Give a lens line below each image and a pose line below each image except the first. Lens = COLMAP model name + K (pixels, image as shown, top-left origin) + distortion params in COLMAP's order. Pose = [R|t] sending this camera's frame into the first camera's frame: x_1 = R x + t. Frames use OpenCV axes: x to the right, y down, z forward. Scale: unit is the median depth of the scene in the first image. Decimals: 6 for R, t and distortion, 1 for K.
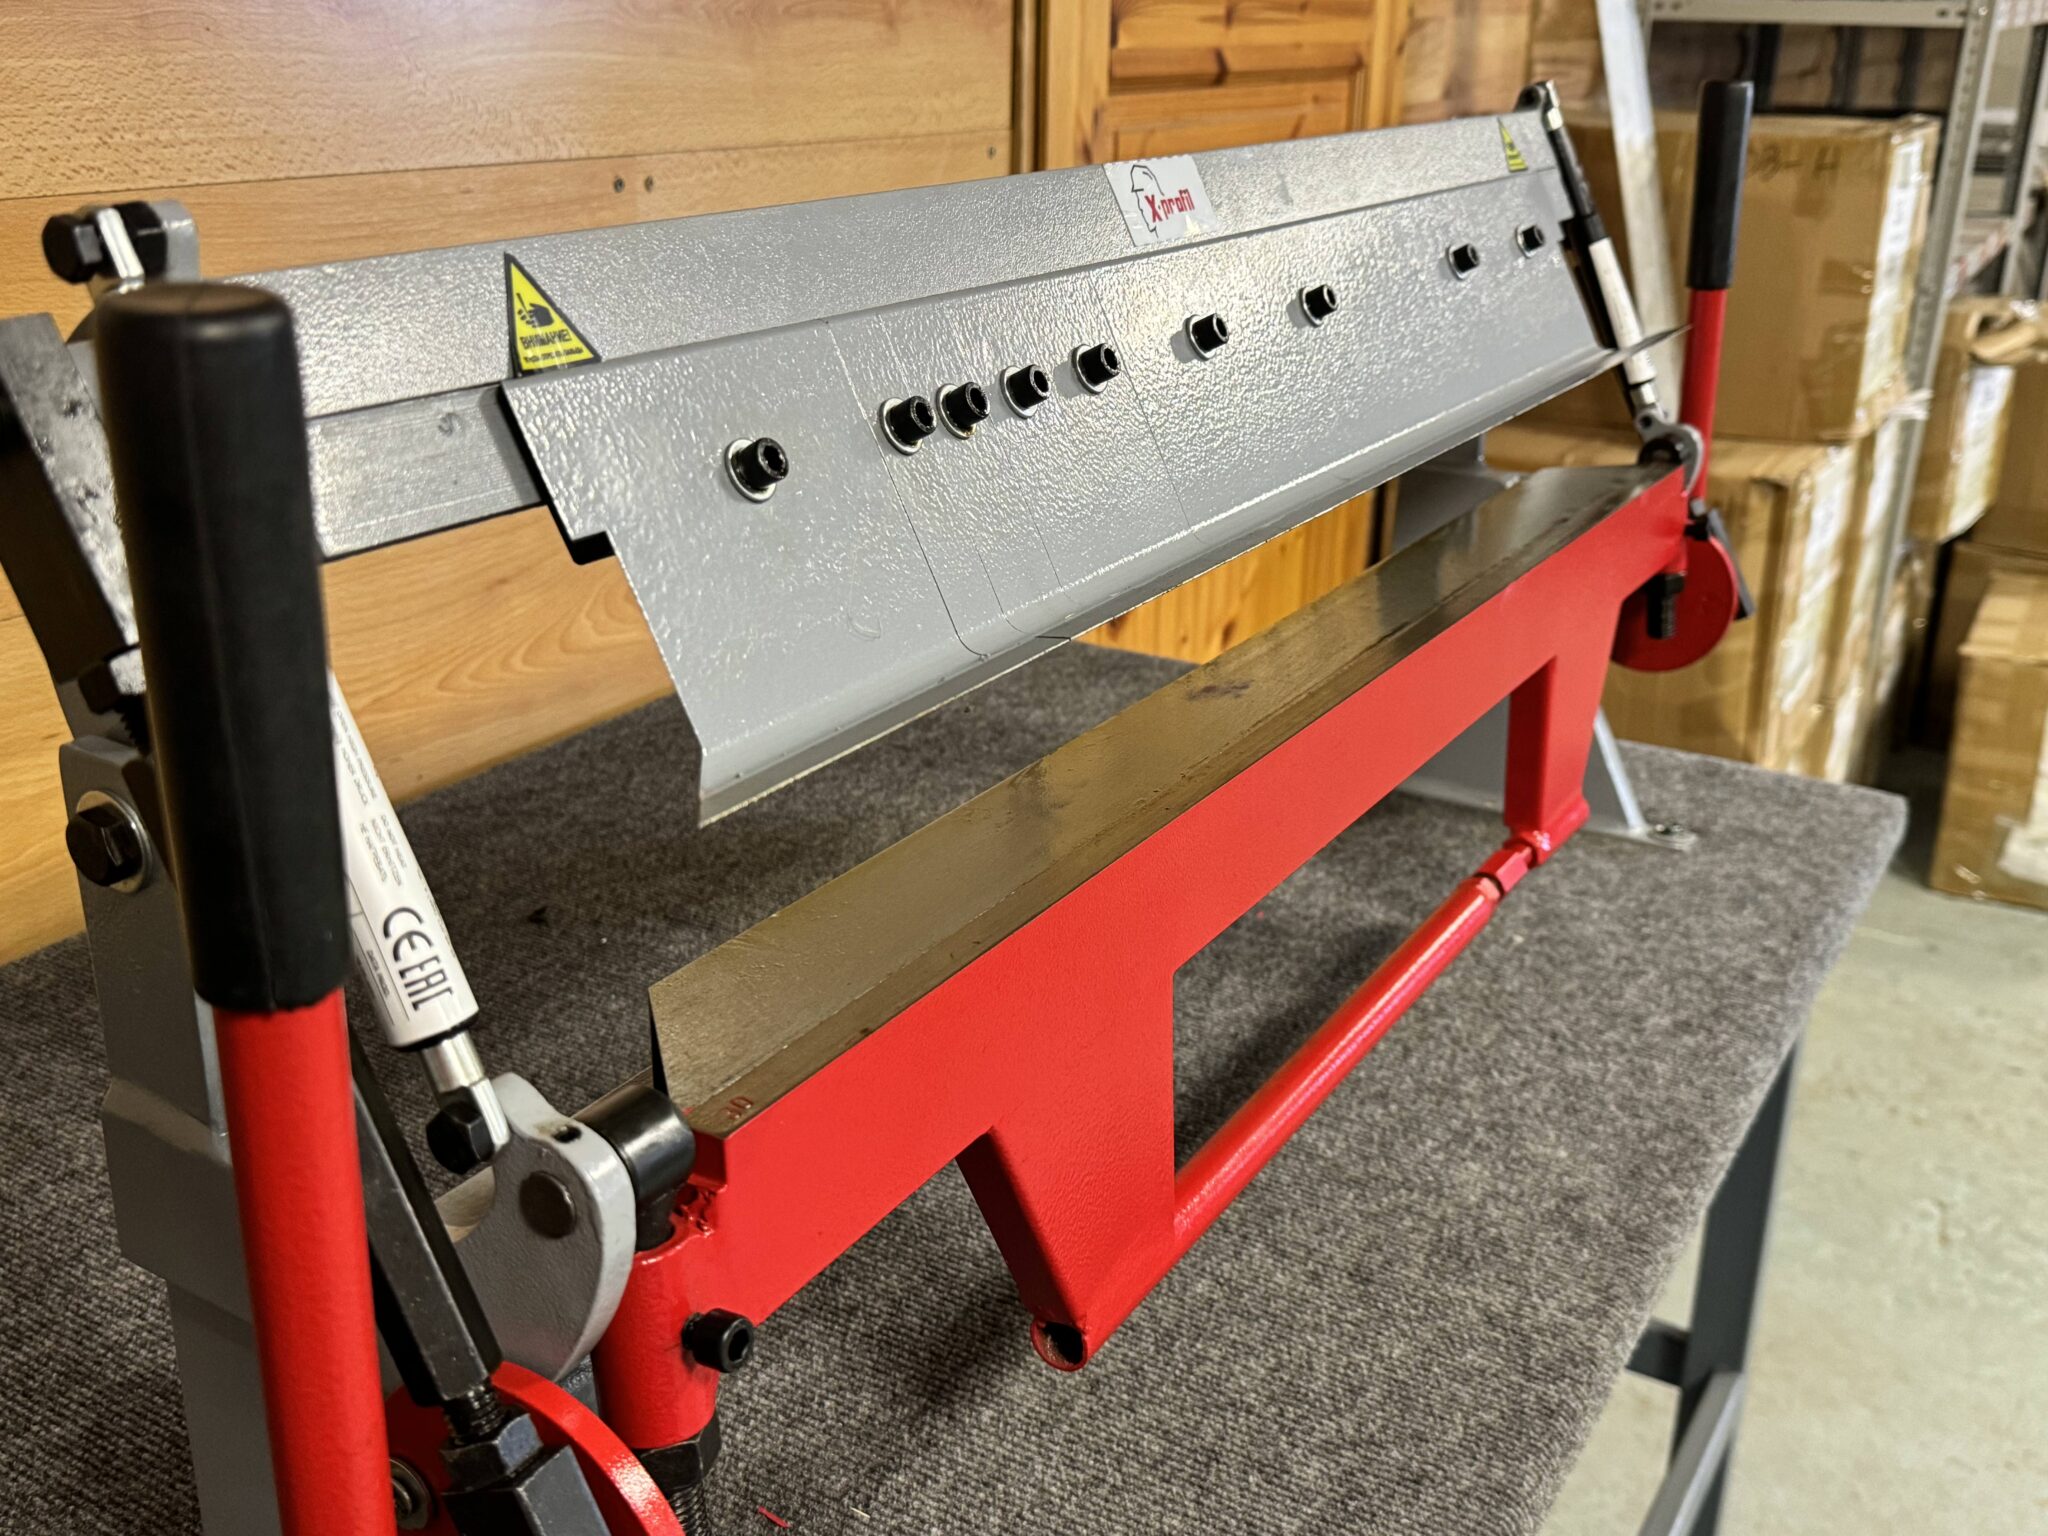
lens RADIAL K [[2069.0, 0, 1014.0], [0, 2069.0, 761.0], [0, 0, 1]] dist [0.153437, -0.349473]
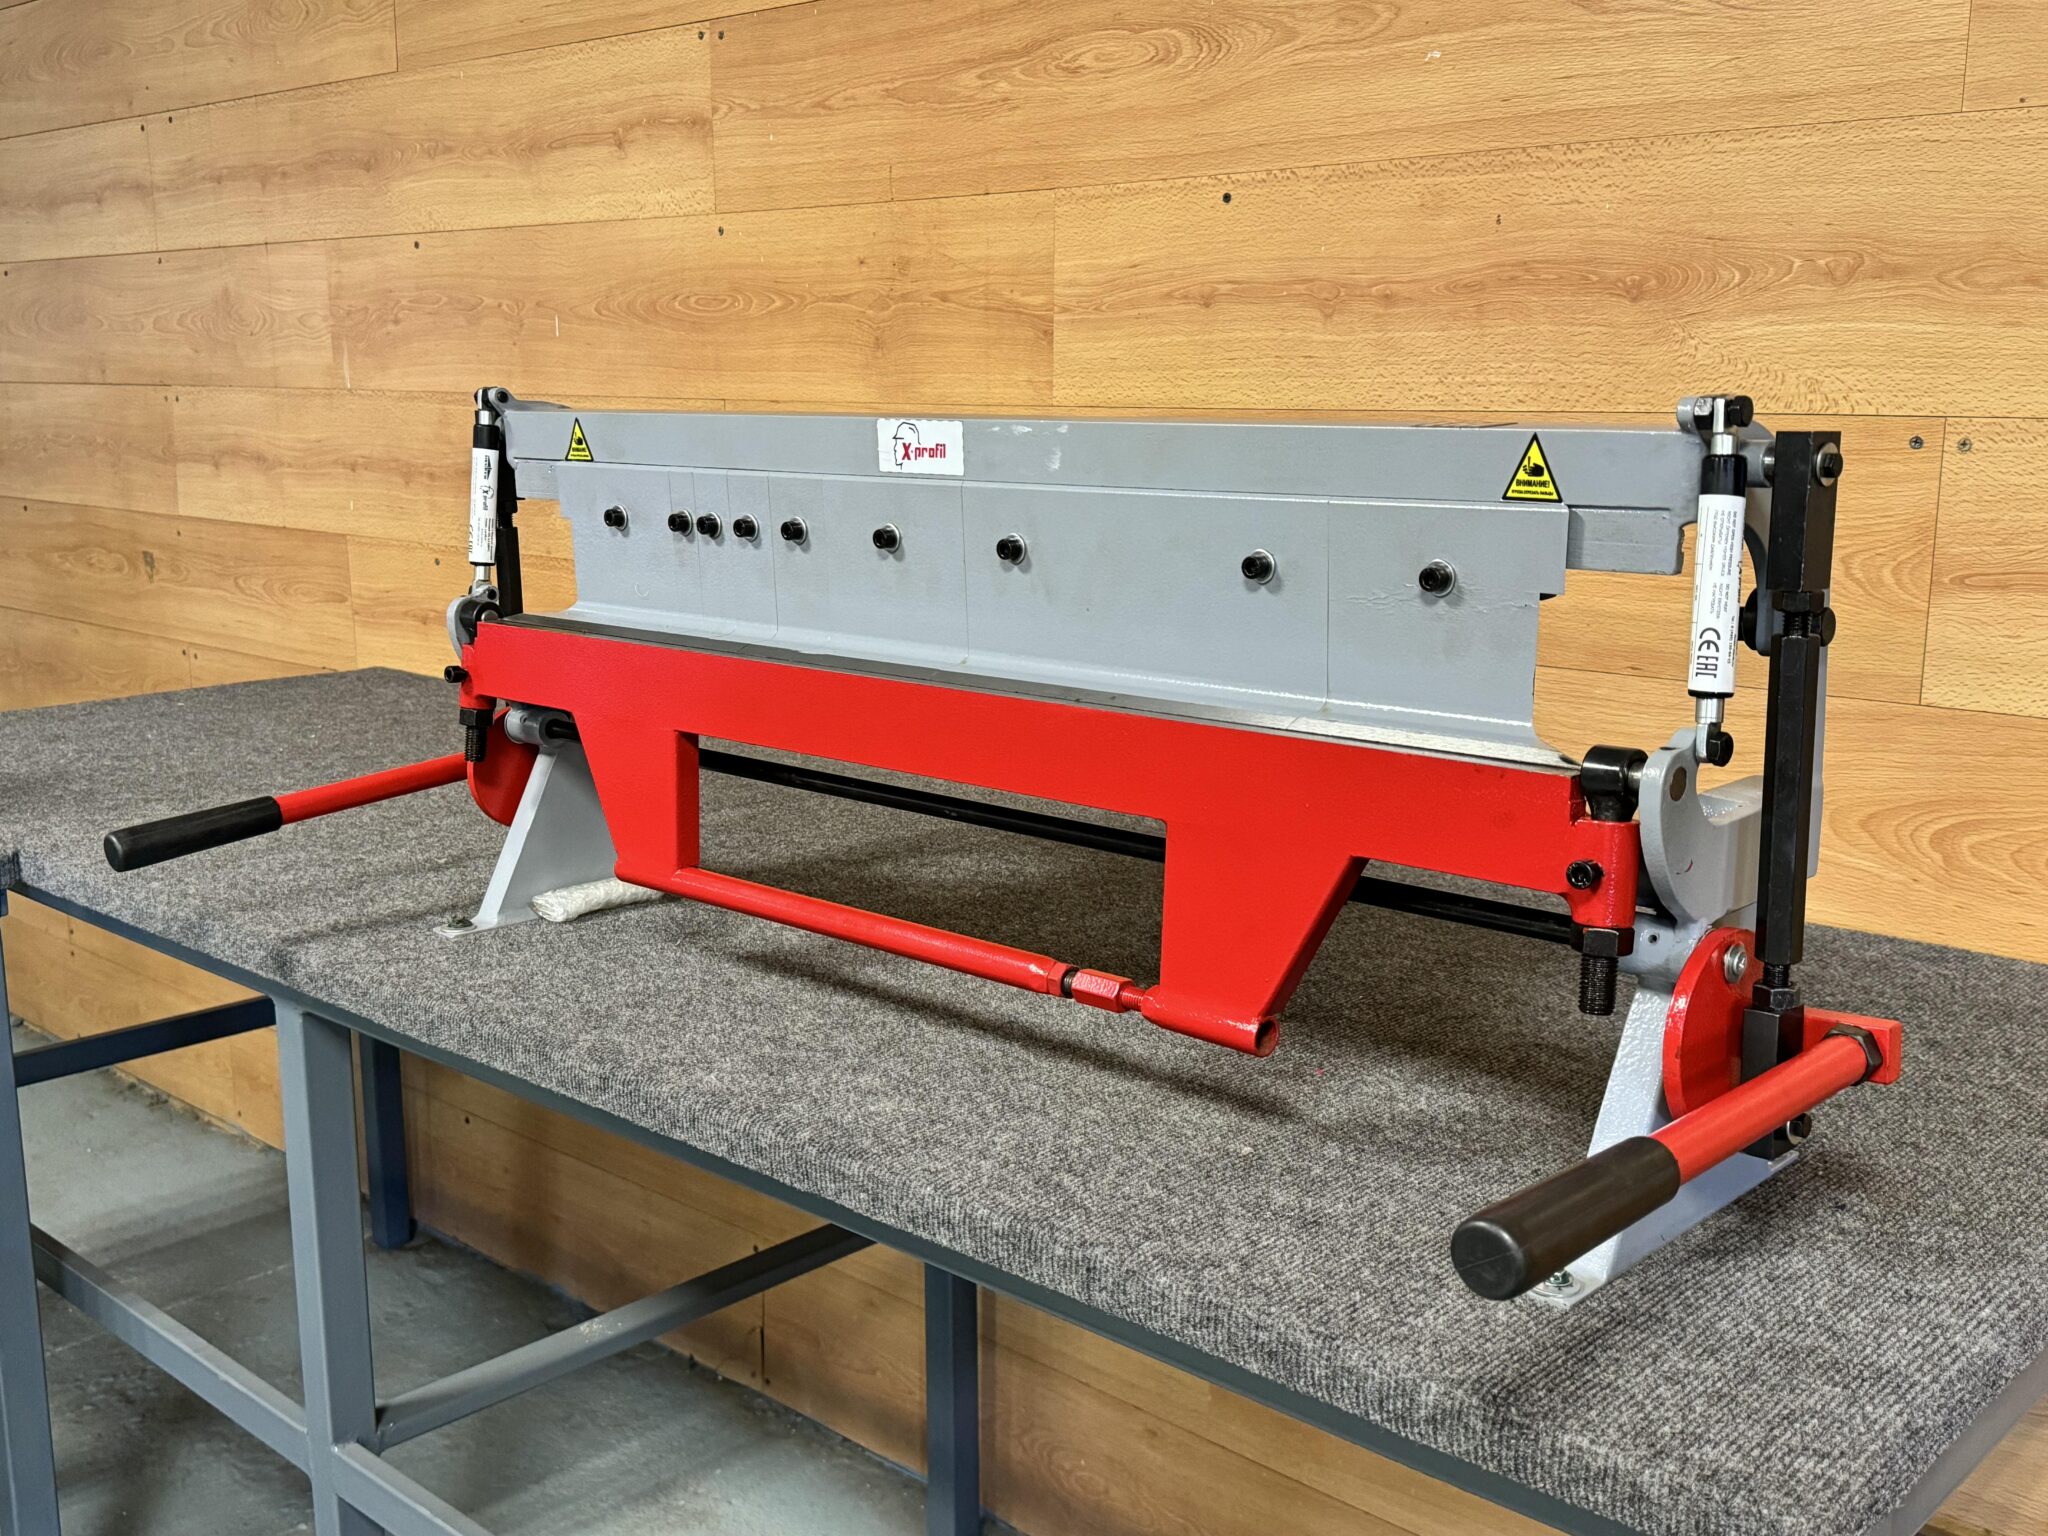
lens RADIAL K [[2030.9, 0, 1017.3], [0, 2030.9, 770.8], [0, 0, 1]] dist [0.201354, -0.480287]
pose [[-0.221391, 0.172089, -0.959881, 1.481403], [-0.334035, 0.911378, 0.240437, -0.348704], [0.916191, 0.373865, -0.144287, 1.240989]]
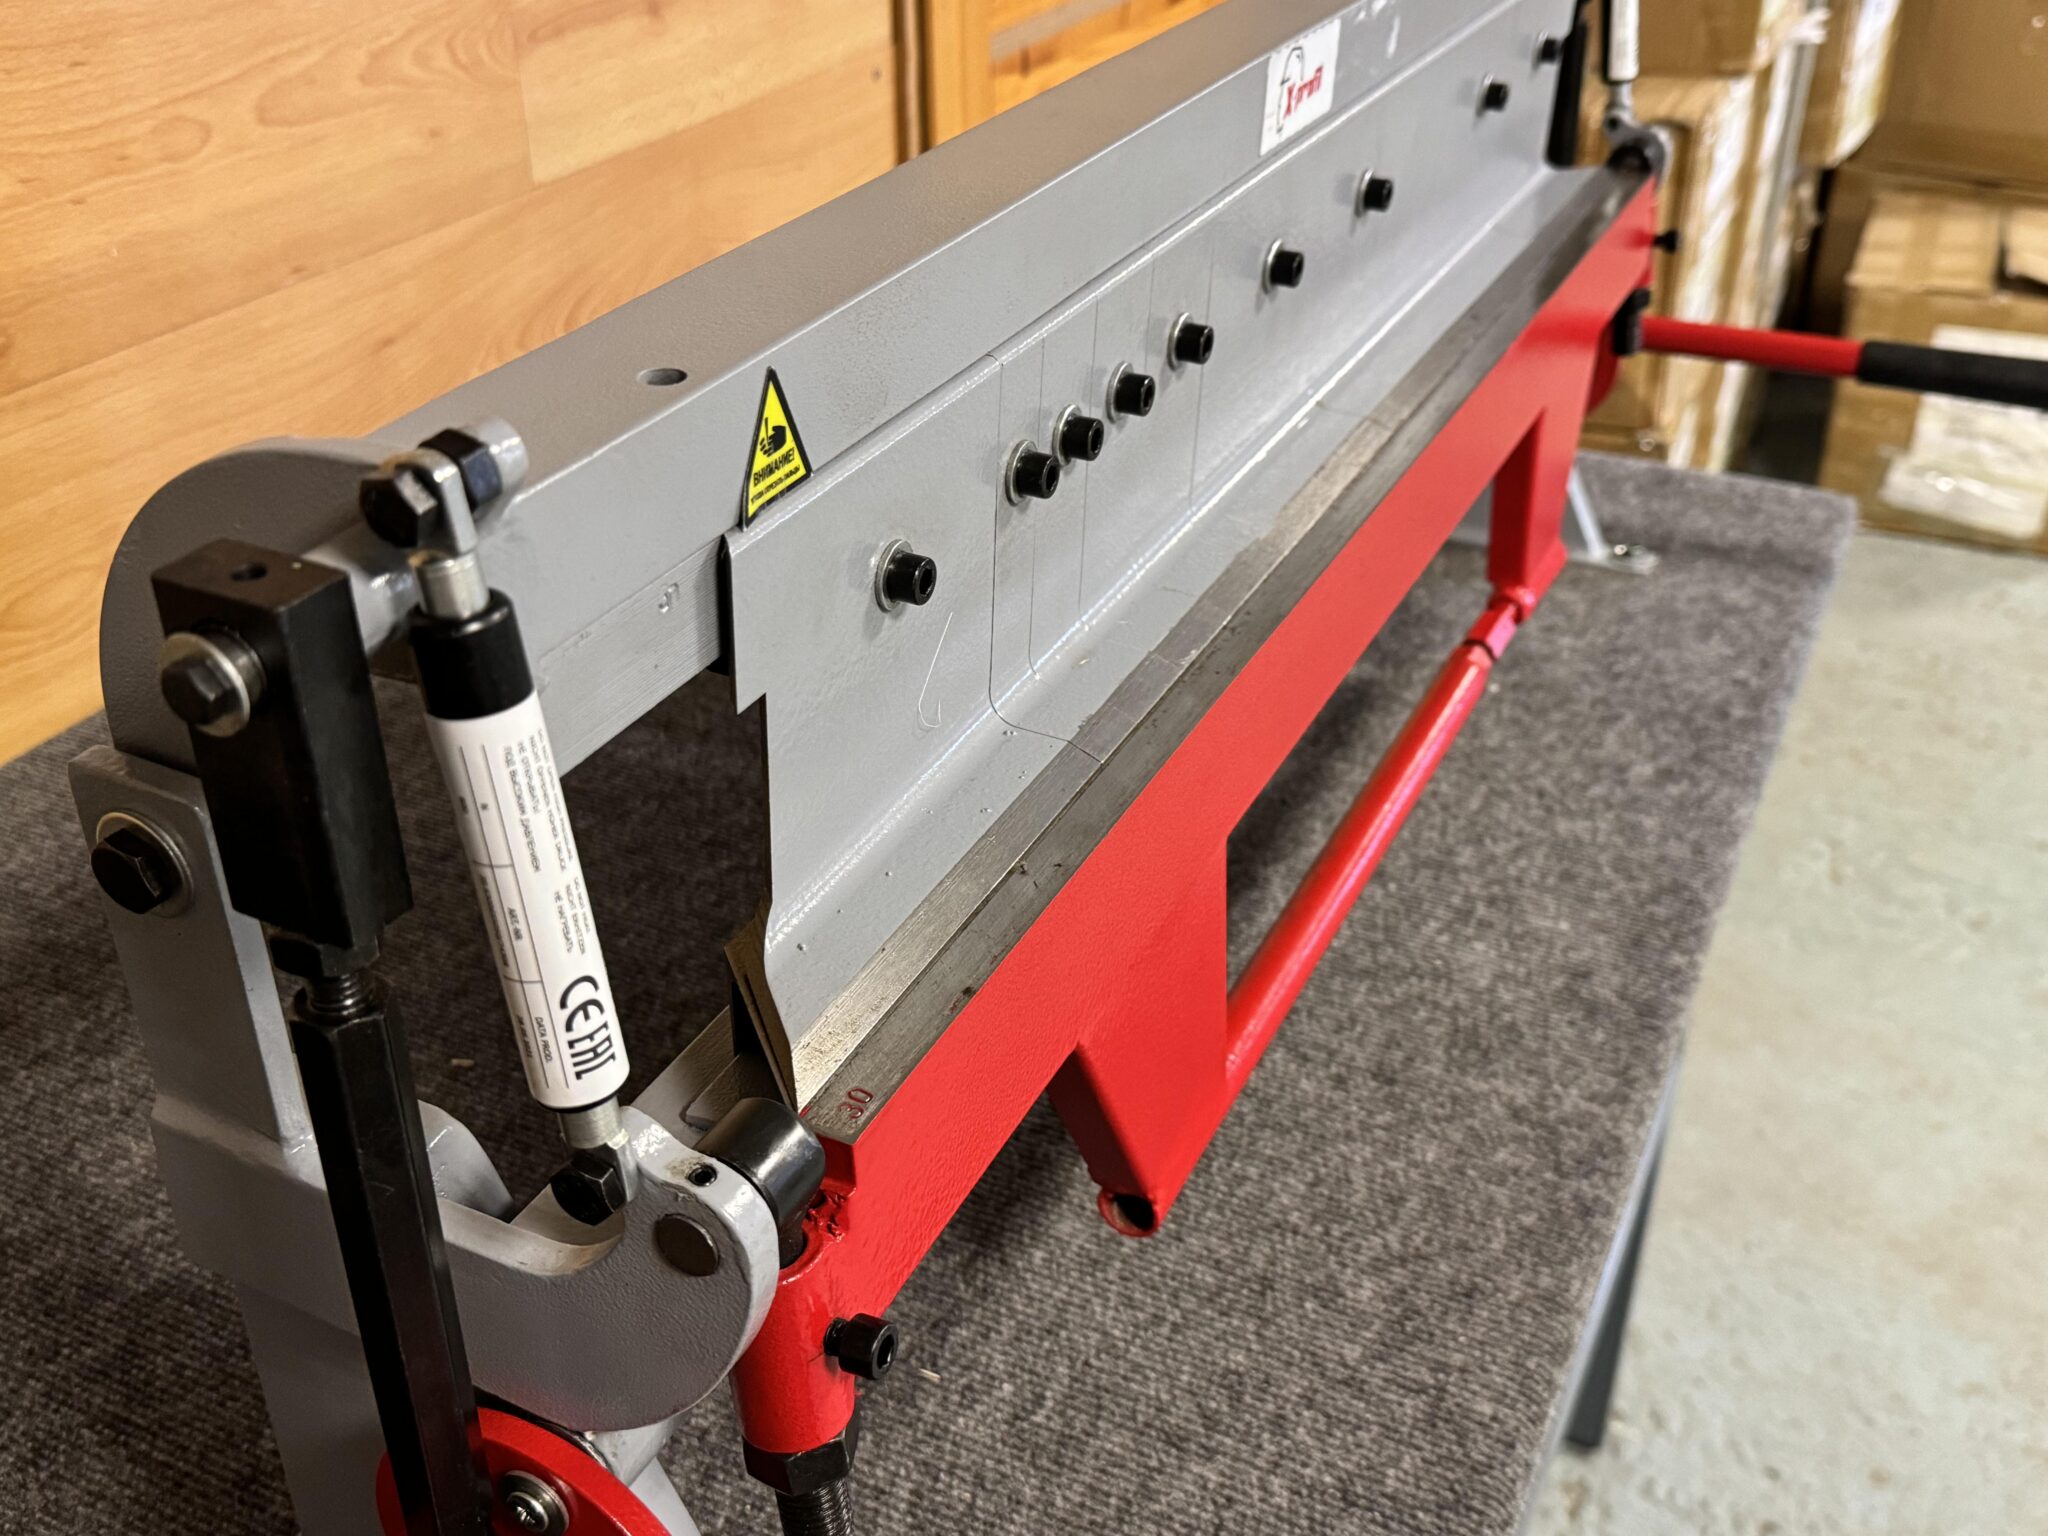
lens RADIAL K [[2077.4, 0, 1026.4], [0, 2077.4, 780.0], [0, 0, 1]] dist [0.178622, -0.467084]
pose [[0.995728, -0.062627, 0.067848, -0.061811], [0.049243, 0.981777, 0.183546, -0.082510], [-0.078107, -0.179421, 0.980667, 0.048020]]
